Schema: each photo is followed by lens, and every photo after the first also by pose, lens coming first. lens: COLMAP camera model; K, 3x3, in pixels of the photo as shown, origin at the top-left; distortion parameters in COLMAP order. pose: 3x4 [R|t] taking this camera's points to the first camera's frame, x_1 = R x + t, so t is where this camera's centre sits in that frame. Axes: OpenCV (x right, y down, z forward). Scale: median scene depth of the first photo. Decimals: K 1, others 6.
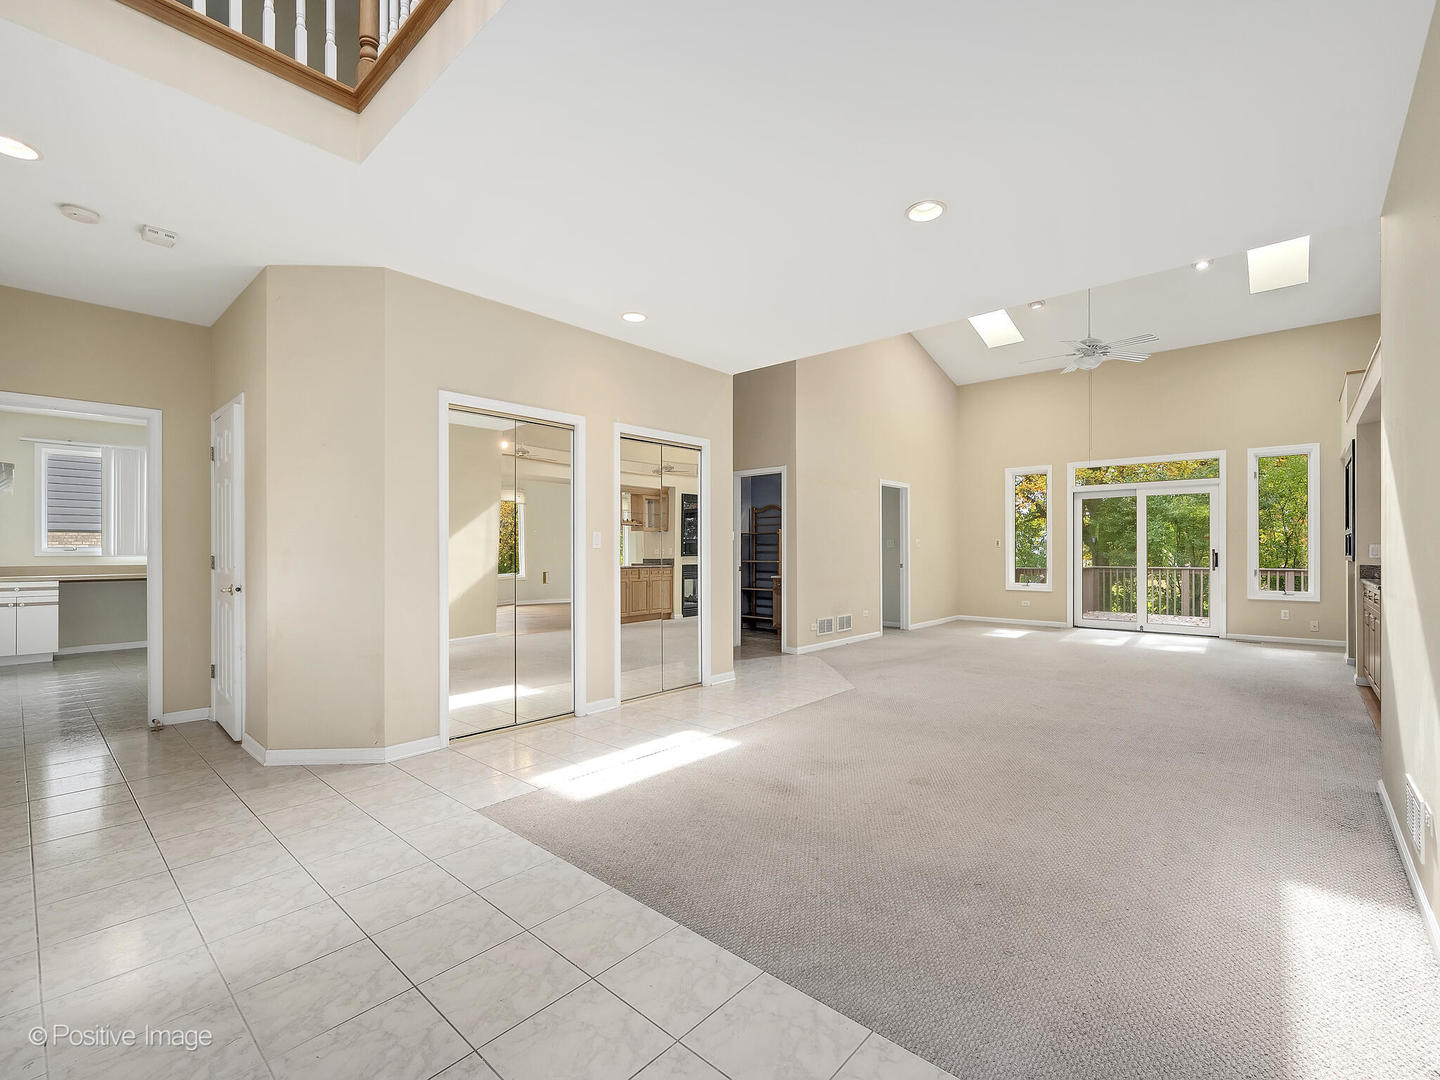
lens RADIAL K [[643.6, 0, 719.7], [0, 643.6, 551.1], [0, 0, 1]] dist [0.000400, 0.000032]
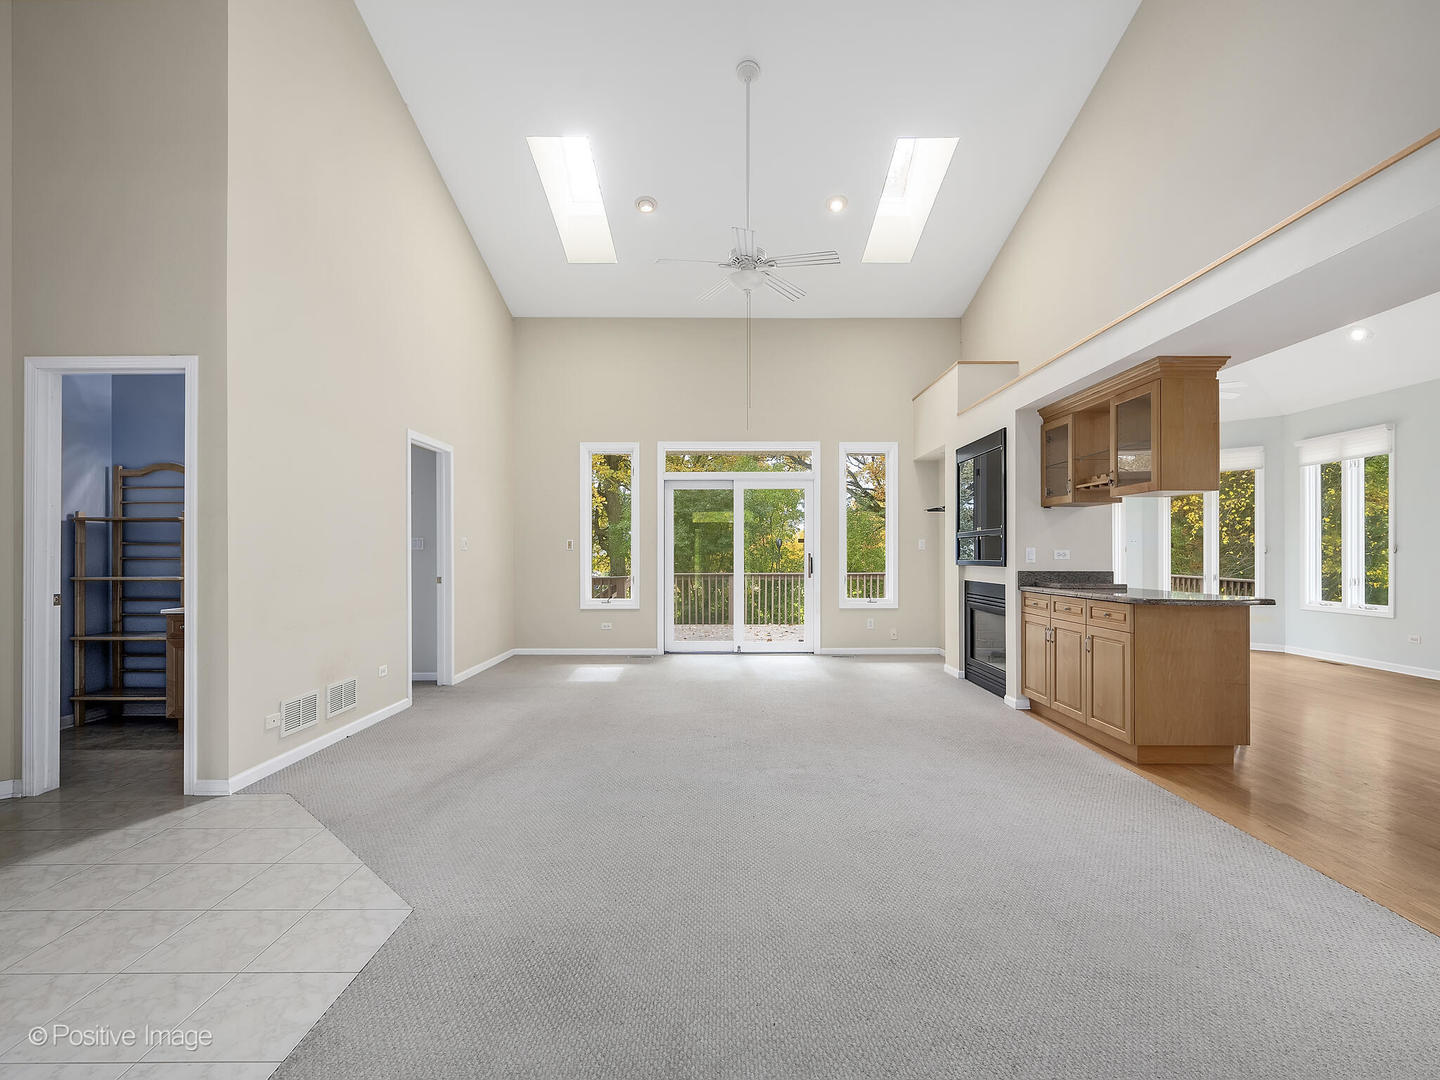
lens RADIAL K [[683.1, 0, 721.9], [0, 683.1, 552.2], [0, 0, 1]] dist [0.002553, 0.000015]
pose [[0.736703, 0.003046, 0.676209, 0.042404], [0.001831, 0.999977, -0.006499, 0.001232], [-0.676214, 0.006026, 0.736681, 0.345177]]
